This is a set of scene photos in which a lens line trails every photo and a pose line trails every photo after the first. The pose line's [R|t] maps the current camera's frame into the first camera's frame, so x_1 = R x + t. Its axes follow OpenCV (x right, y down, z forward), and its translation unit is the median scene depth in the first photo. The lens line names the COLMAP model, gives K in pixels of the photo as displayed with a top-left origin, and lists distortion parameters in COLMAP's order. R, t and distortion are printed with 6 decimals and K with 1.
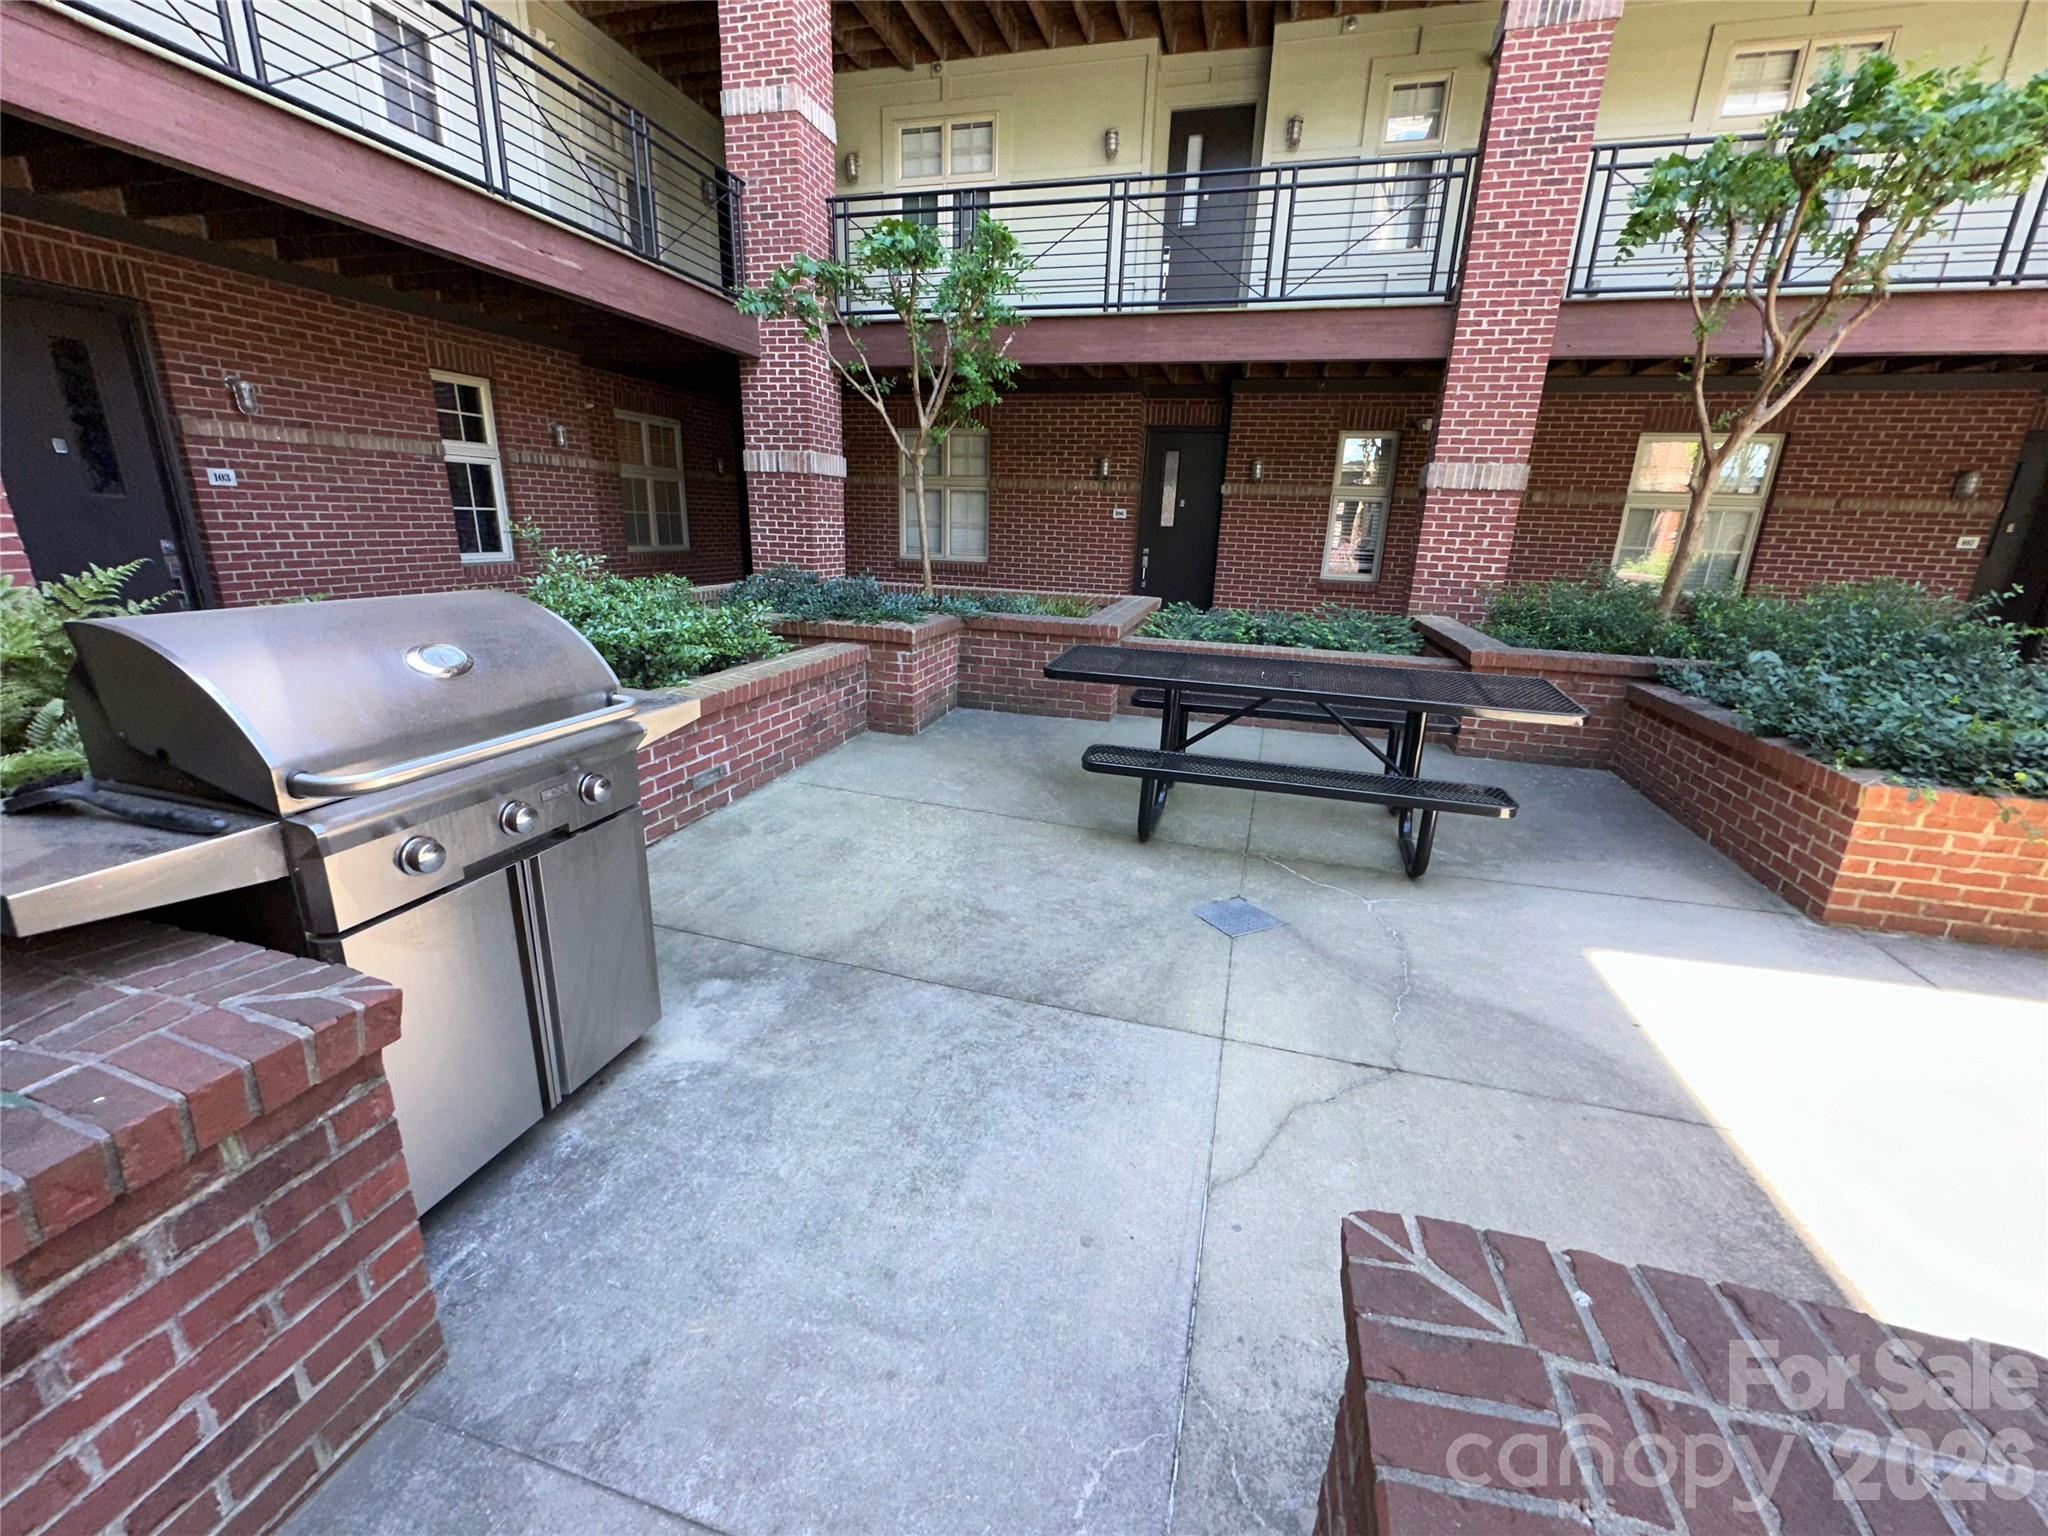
lens RADIAL K [[823.4, 0, 1014.2], [0, 823.4, 766.0], [0, 0, 1]] dist [-0.006426, 0.001405]
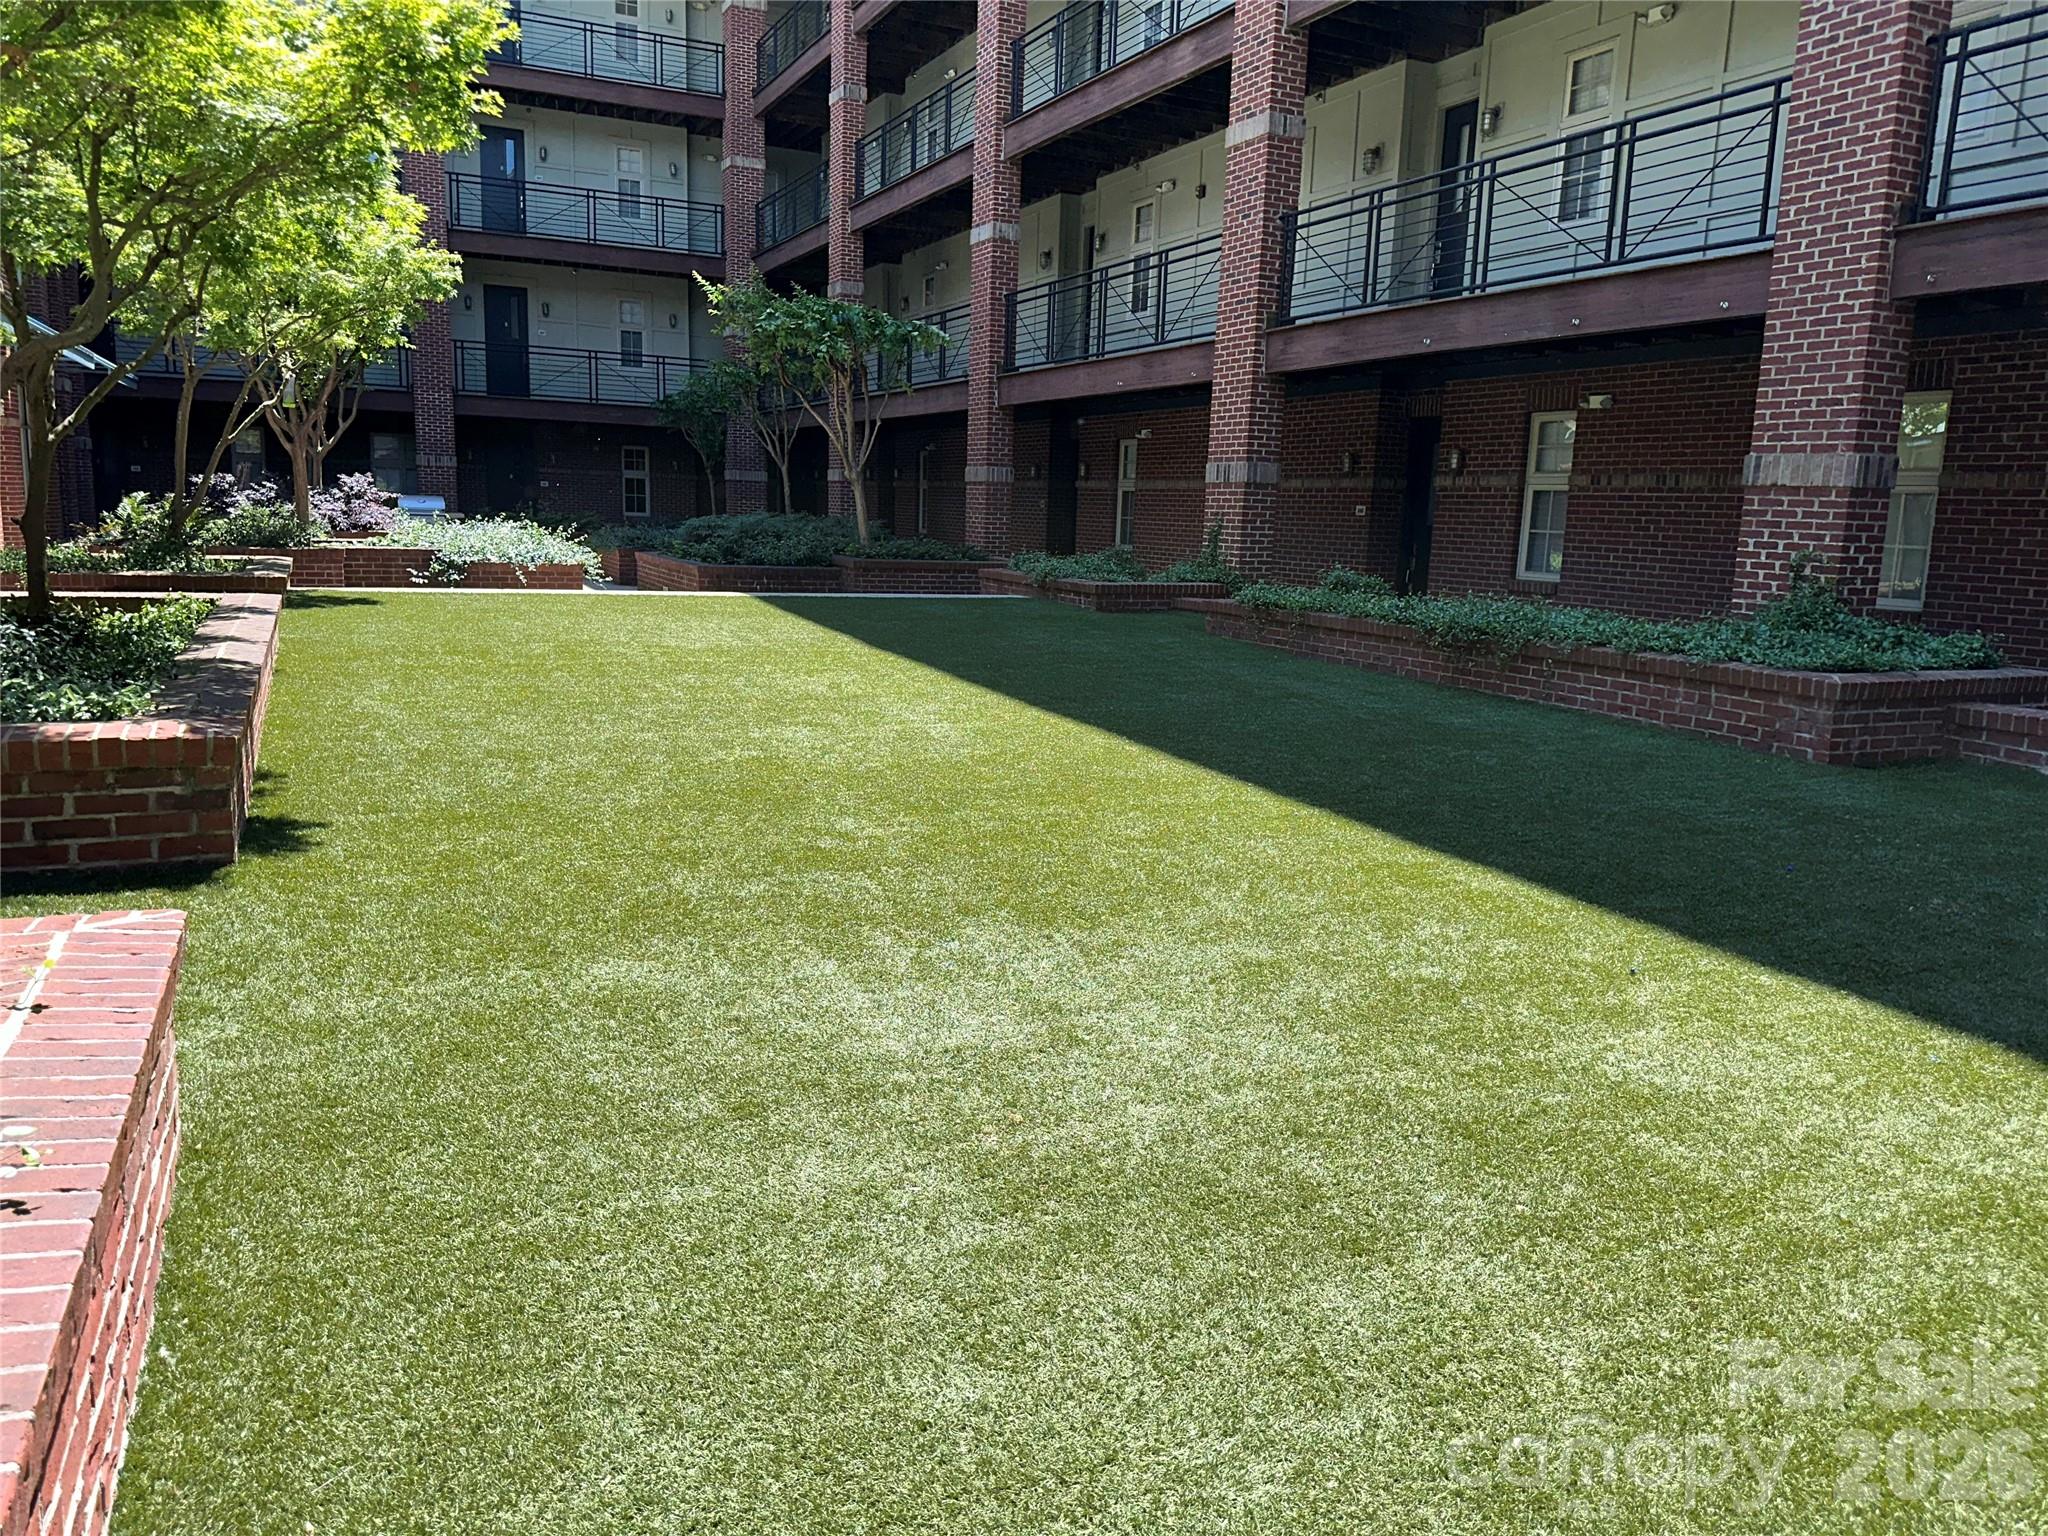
lens RADIAL K [[1437.7, 0, 1043.7], [0, 1437.7, 757.5], [0, 0, 1]] dist [0.049137, -0.063465]
pose [[0.687834, 0.109069, -0.717627, 1.180734], [-0.224214, 0.972224, -0.067141, 0.167658], [0.690372, 0.207084, 0.693184, -0.361864]]
